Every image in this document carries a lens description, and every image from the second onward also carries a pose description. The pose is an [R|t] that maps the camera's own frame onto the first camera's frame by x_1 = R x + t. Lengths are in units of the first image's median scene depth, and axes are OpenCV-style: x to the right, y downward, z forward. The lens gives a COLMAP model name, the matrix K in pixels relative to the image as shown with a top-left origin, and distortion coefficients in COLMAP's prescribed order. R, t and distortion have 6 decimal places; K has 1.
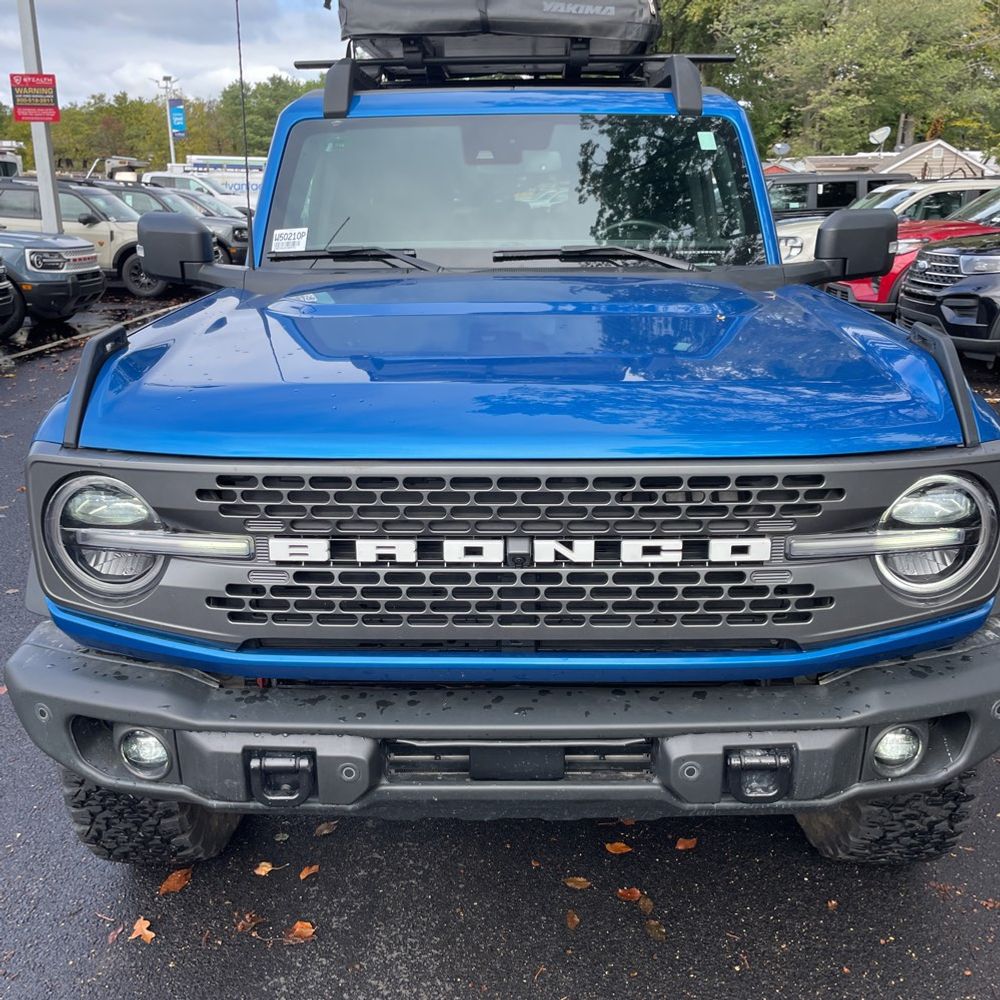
lens RADIAL K [[1012.2, 0, 504.8], [0, 1012.2, 490.3], [0, 0, 1]] dist [0.024595, 0.000000]
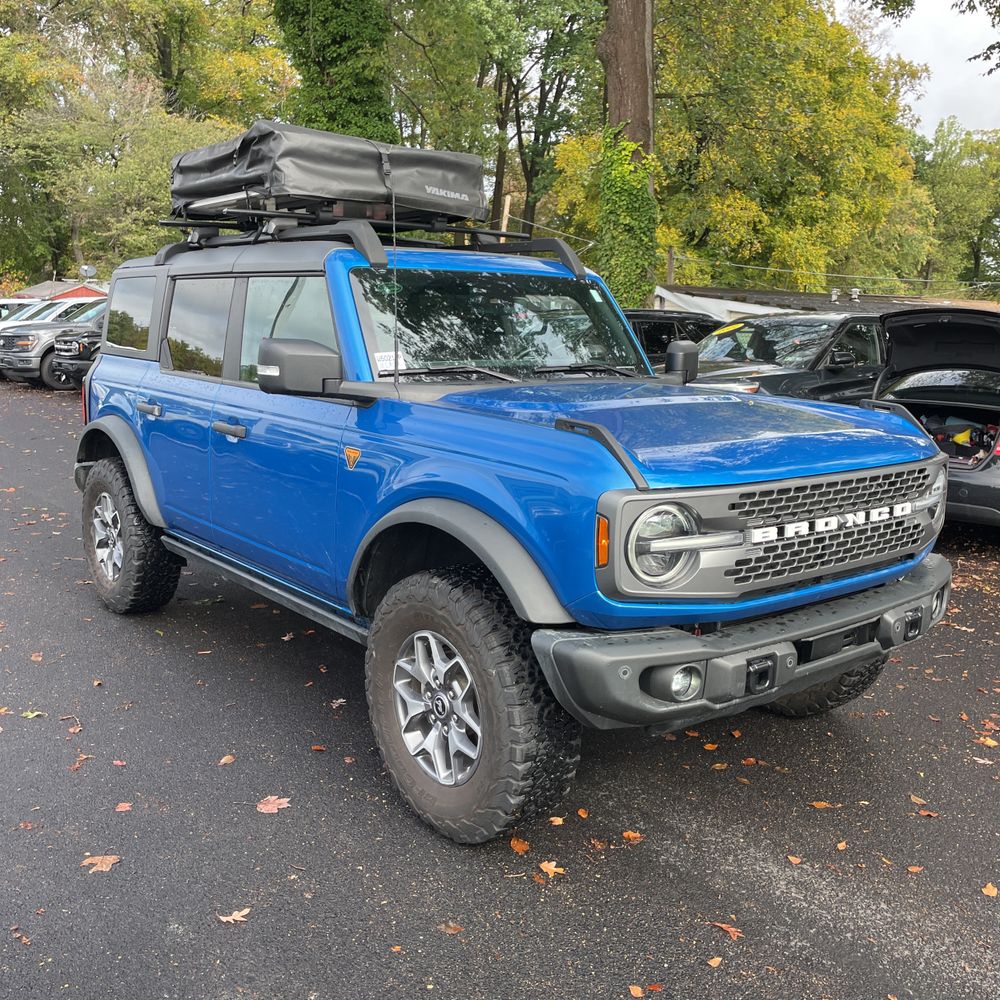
lens RADIAL K [[1012.2, 0, 501.9], [0, 1012.2, 483.9], [0, 0, 1]] dist [0.024595, 0.000000]
pose [[0.774518, -0.080879, 0.627360, -0.749842], [0.154794, 0.985871, -0.064006, 0.006798], [-0.613319, 0.146685, 0.776095, -0.038423]]
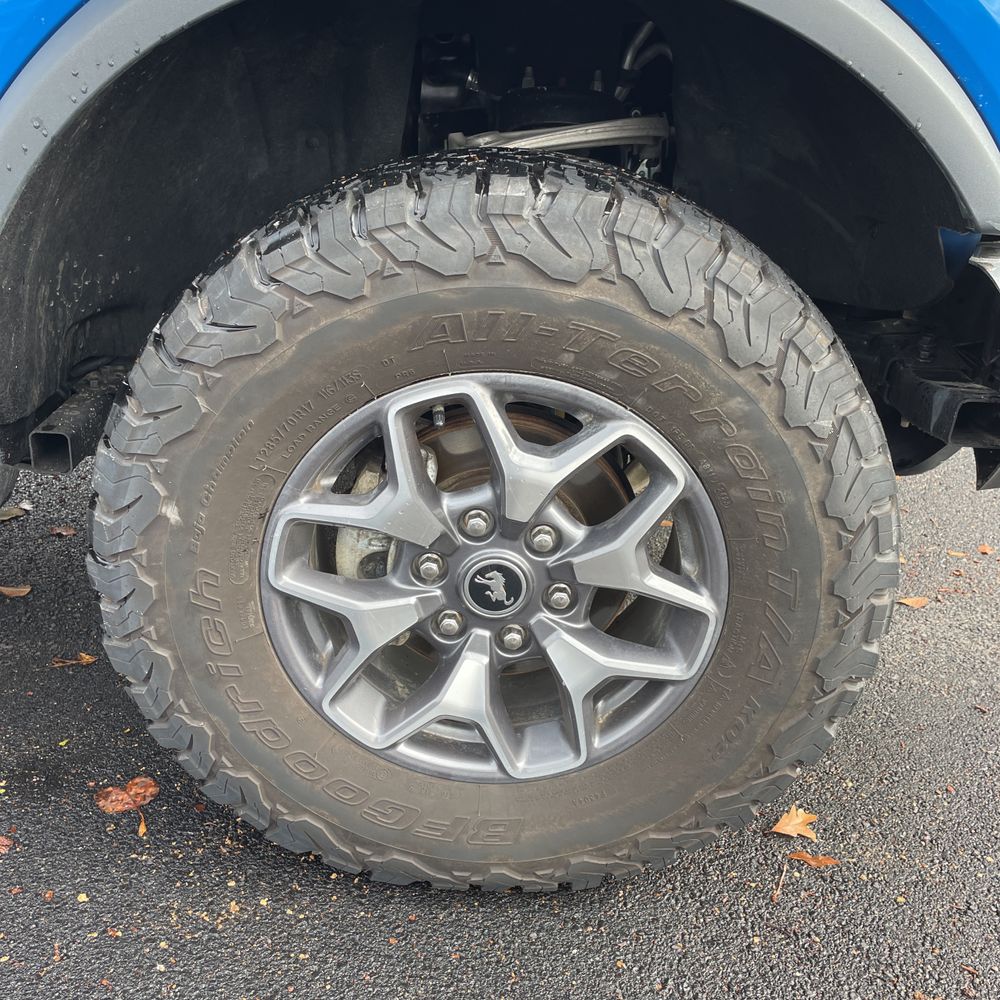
lens RADIAL K [[1012.2, 0, 527.5], [0, 1012.2, 489.3], [0, 0, 1]] dist [0.024595, 0.000000]
pose [[-0.018061, -0.388657, 0.921205, -0.519803], [0.229225, 0.895205, 0.382182, -0.005887], [-0.973206, 0.218066, 0.072921, 0.670981]]
